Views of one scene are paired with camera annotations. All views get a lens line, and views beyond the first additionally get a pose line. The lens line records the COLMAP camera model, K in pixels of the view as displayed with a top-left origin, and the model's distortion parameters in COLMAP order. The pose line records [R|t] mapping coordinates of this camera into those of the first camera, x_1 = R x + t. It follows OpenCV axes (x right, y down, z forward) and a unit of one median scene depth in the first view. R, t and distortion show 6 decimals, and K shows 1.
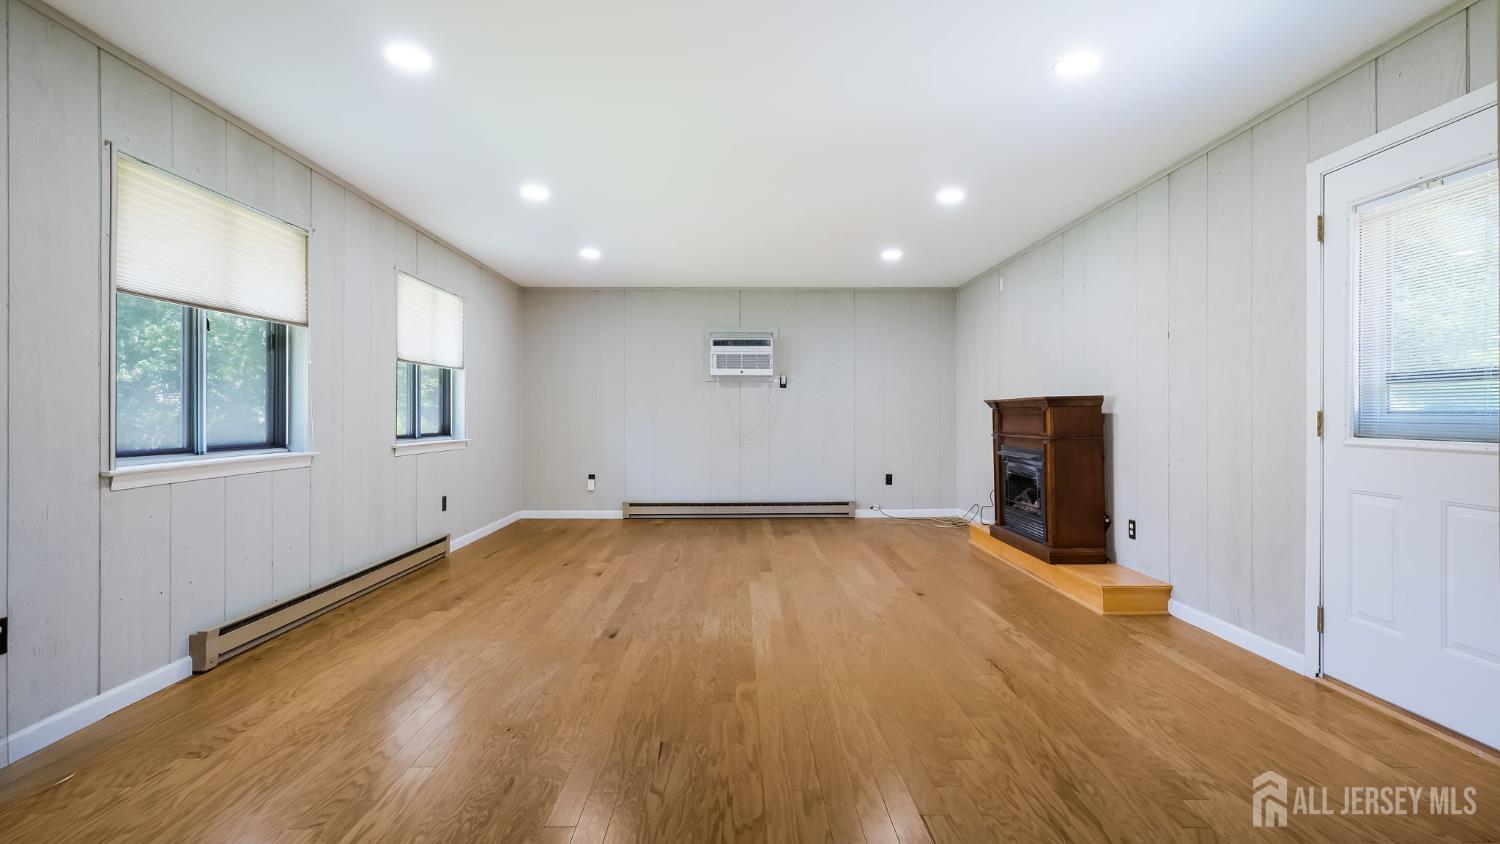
lens RADIAL K [[685.1, 0, 745.0], [0, 685.1, 417.2], [0, 0, 1]] dist [0.008405, -0.000694]
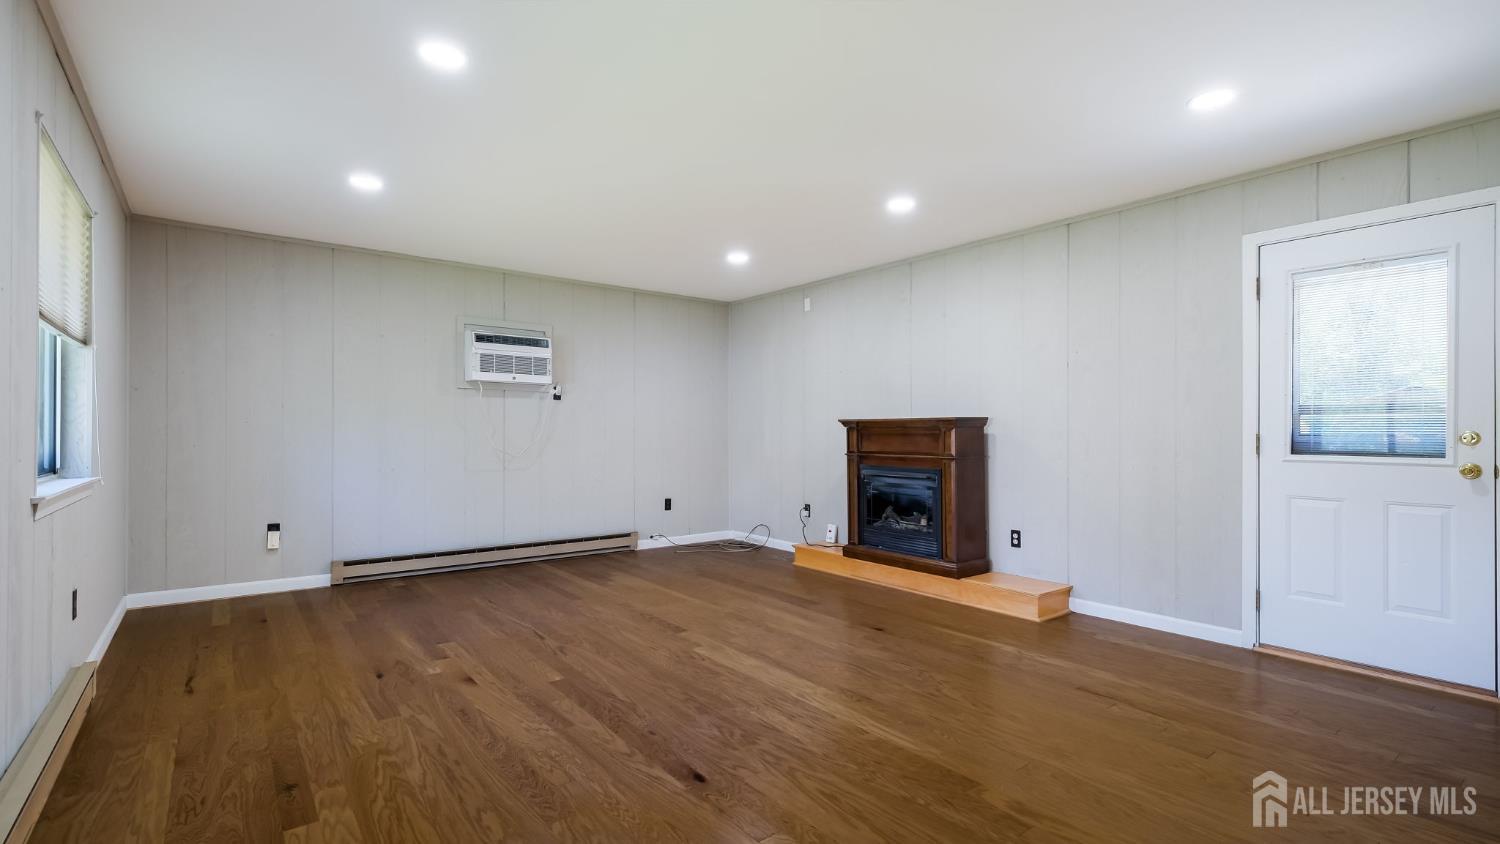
lens RADIAL K [[685.1, 0, 751.0], [0, 685.1, 430.3], [0, 0, 1]] dist [0.008405, -0.000694]
pose [[0.803343, 0.006017, 0.595486, -0.377312], [-0.002299, 0.999973, -0.007002, -0.002266], [-0.595512, 0.004256, 0.803335, 0.314510]]
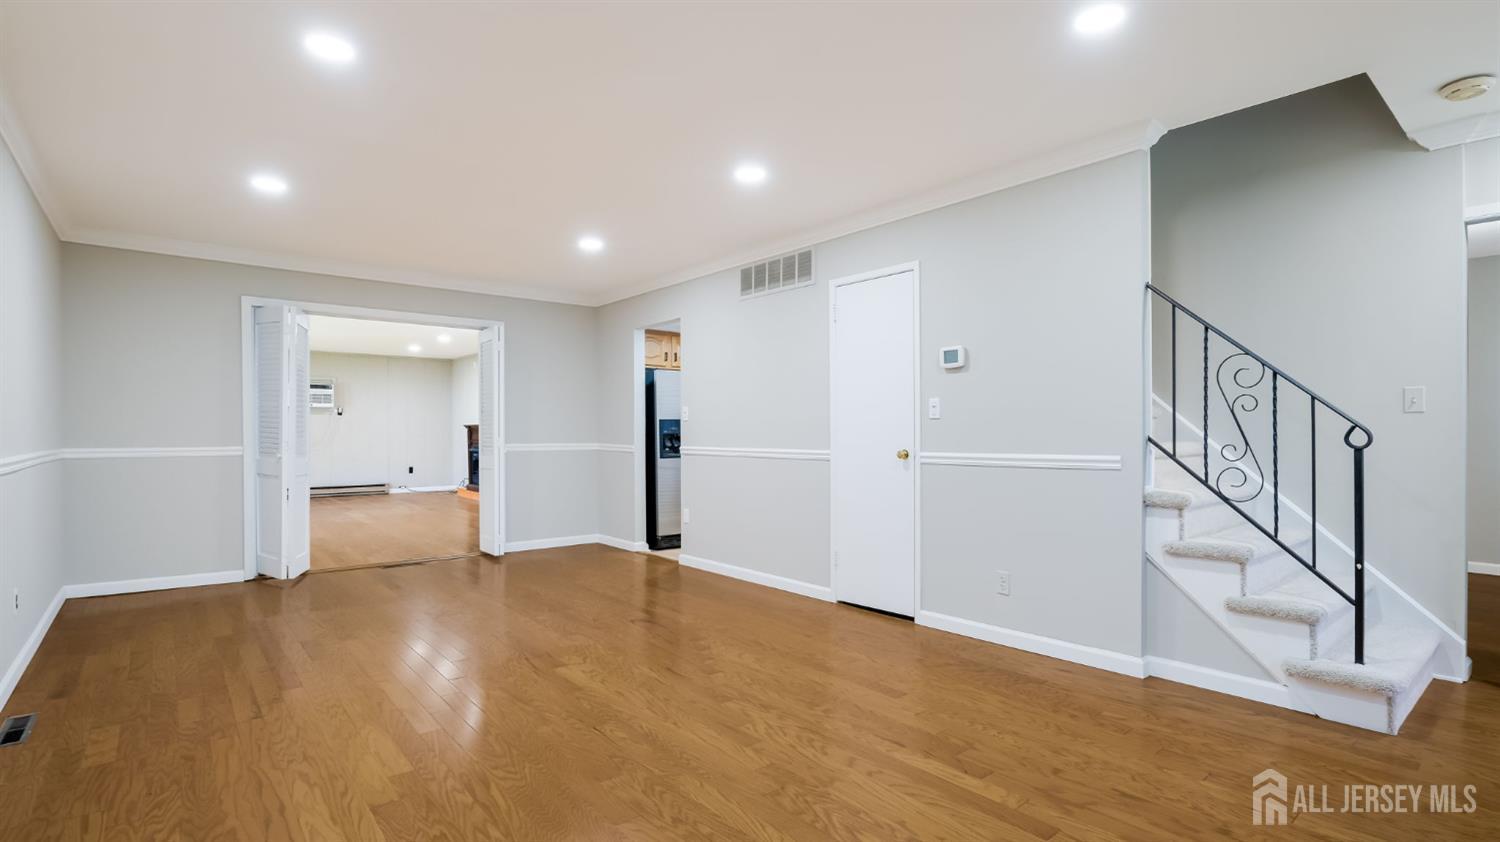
lens RADIAL K [[714.1, 0, 745.1], [0, 714.1, 428.1], [0, 0, 1]] dist [-0.003228, -0.000334]
pose [[0.780555, -0.000139, 0.625087, -0.377565], [0.001117, 0.999999, -0.001173, -0.014548], [-0.625086, 0.001614, 0.780554, -1.359458]]
